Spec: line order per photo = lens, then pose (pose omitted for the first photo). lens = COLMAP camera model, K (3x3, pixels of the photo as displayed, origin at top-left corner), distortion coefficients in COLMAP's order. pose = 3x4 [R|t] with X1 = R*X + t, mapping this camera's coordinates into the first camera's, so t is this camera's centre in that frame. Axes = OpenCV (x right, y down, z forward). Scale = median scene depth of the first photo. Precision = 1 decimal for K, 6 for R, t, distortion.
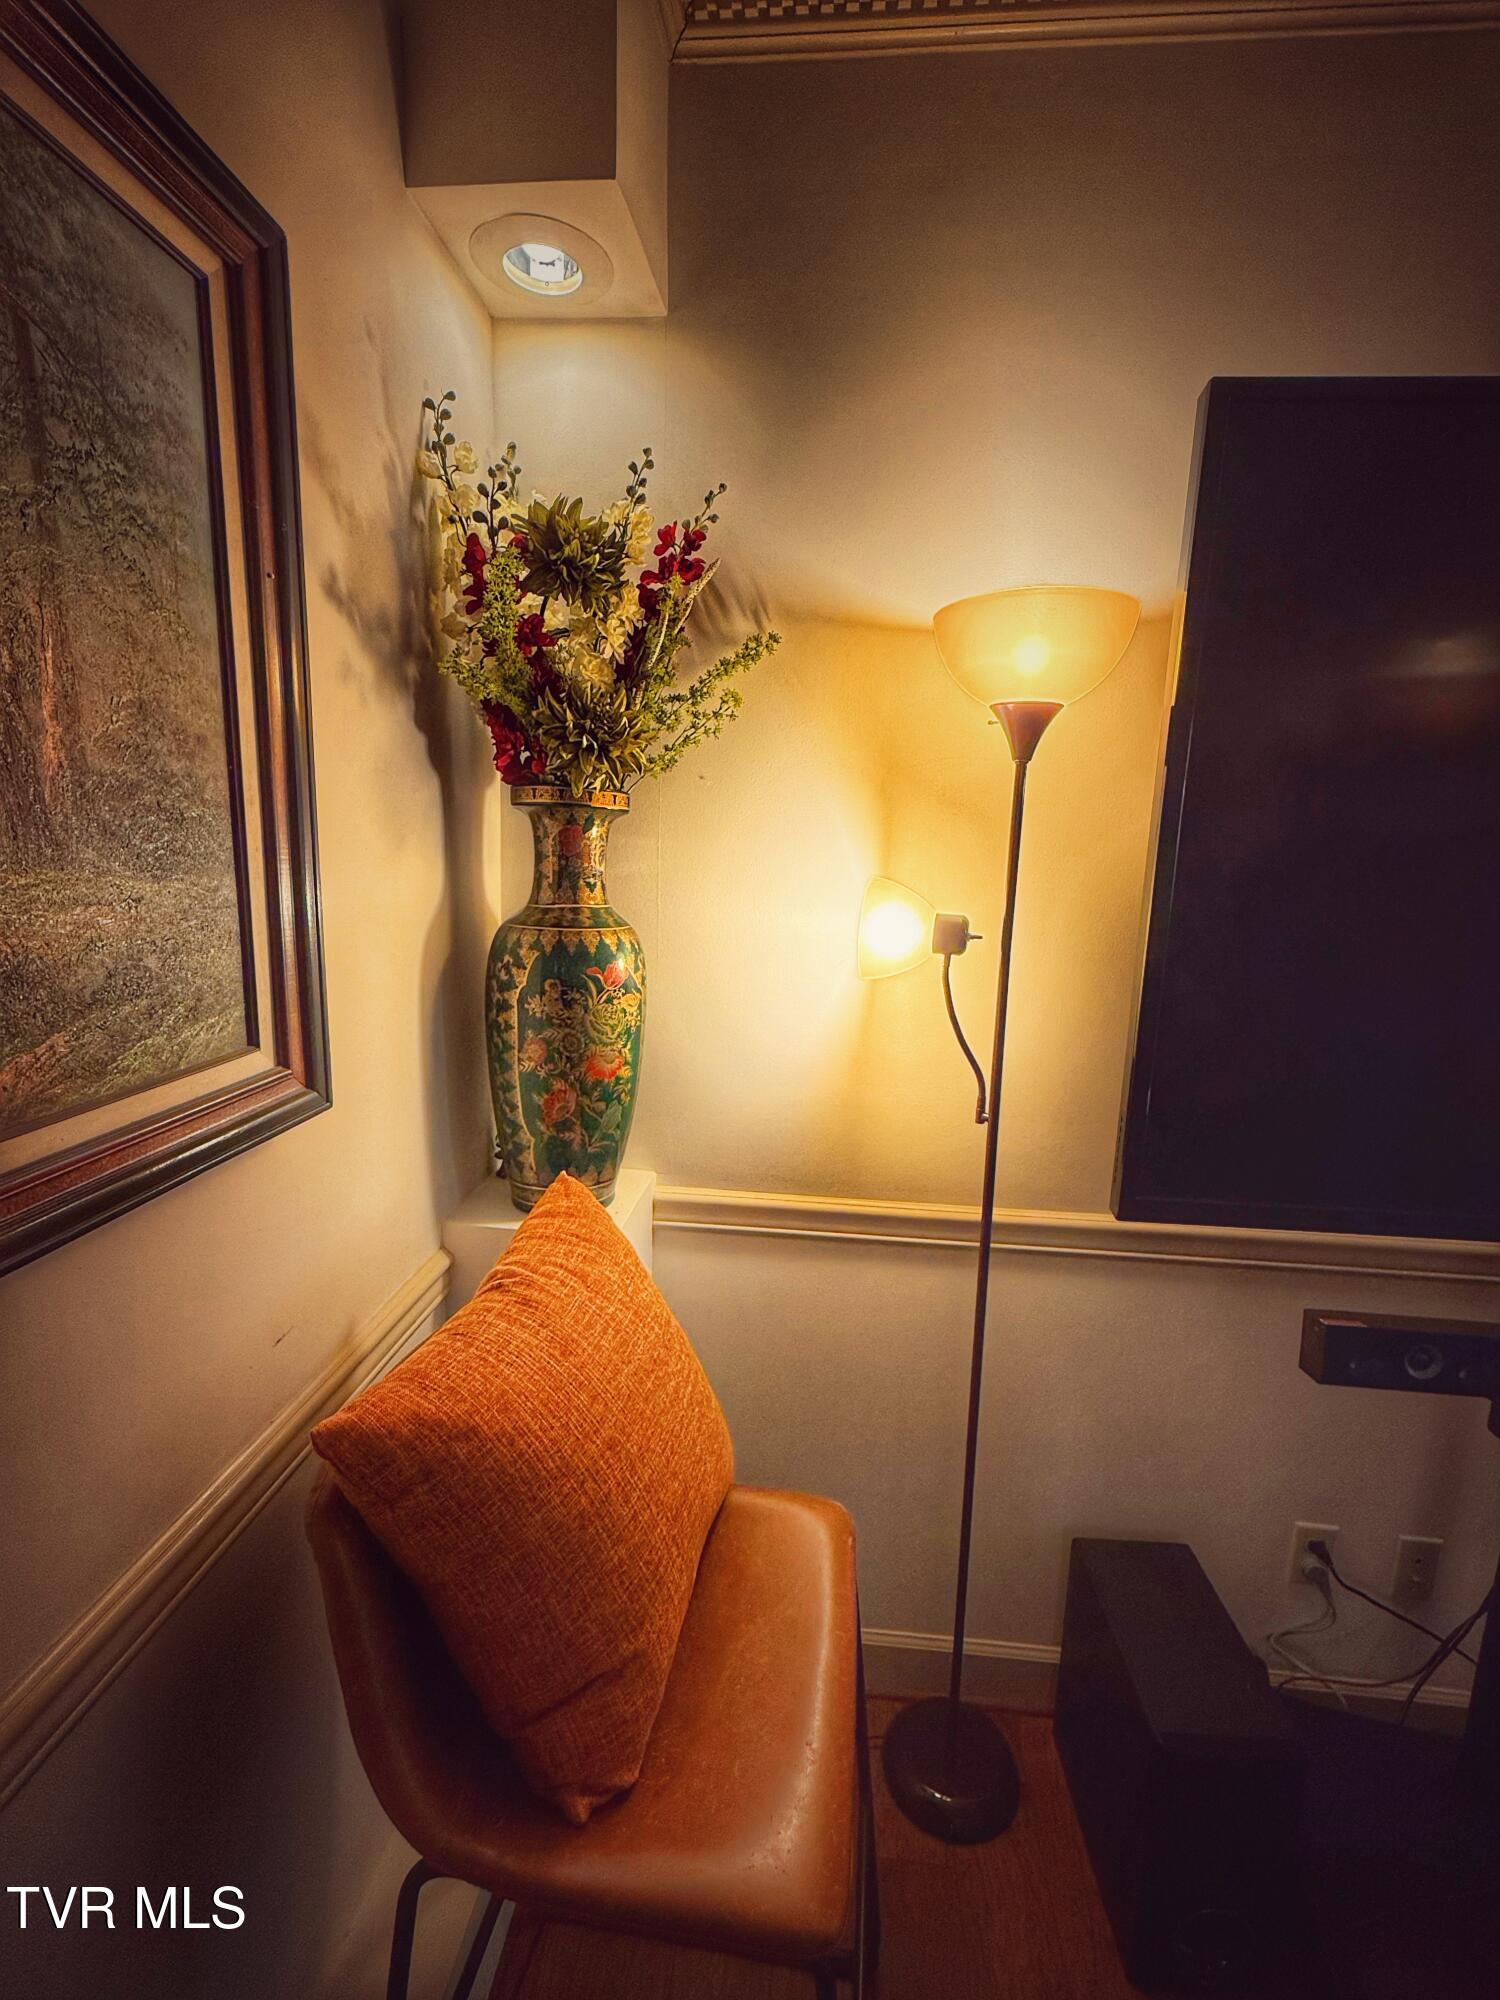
lens RADIAL K [[872.1, 0, 752.5], [0, 872.1, 1003.7], [0, 0, 1]] dist [-0.000525, -0.000465]
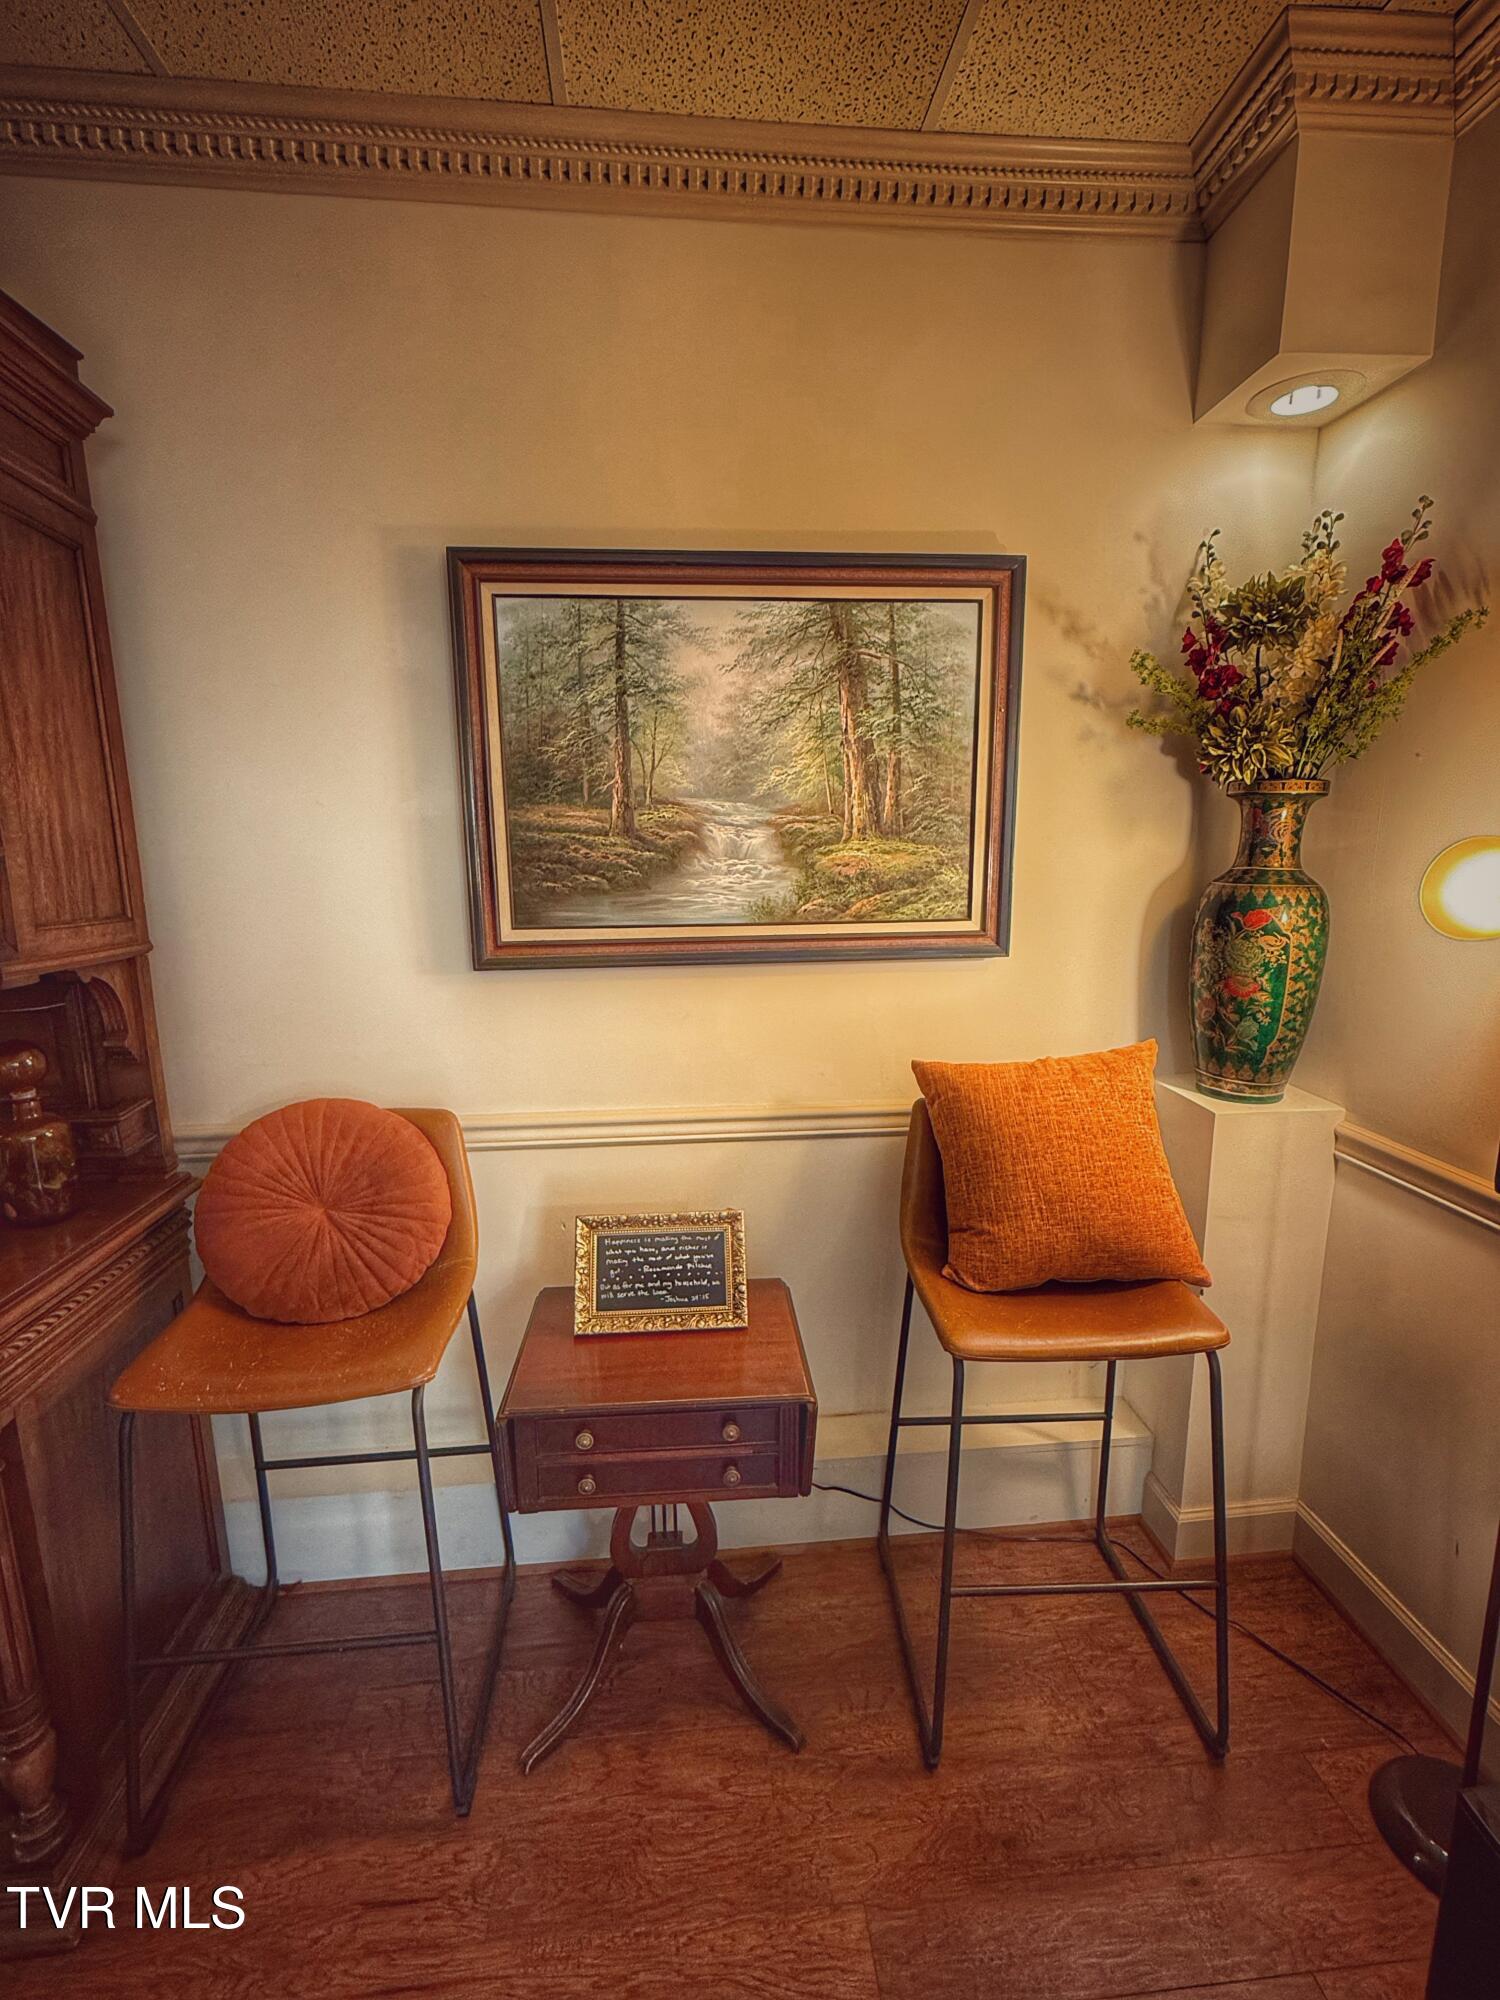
lens RADIAL K [[872.1, 0, 752.5], [0, 872.1, 1003.7], [0, 0, 1]] dist [-0.000525, -0.000465]
pose [[0.187475, 0.140381, -0.972186, 1.251533], [-0.157671, 0.981202, 0.111278, 0.082054], [0.969532, 0.132424, 0.206085, 0.004130]]
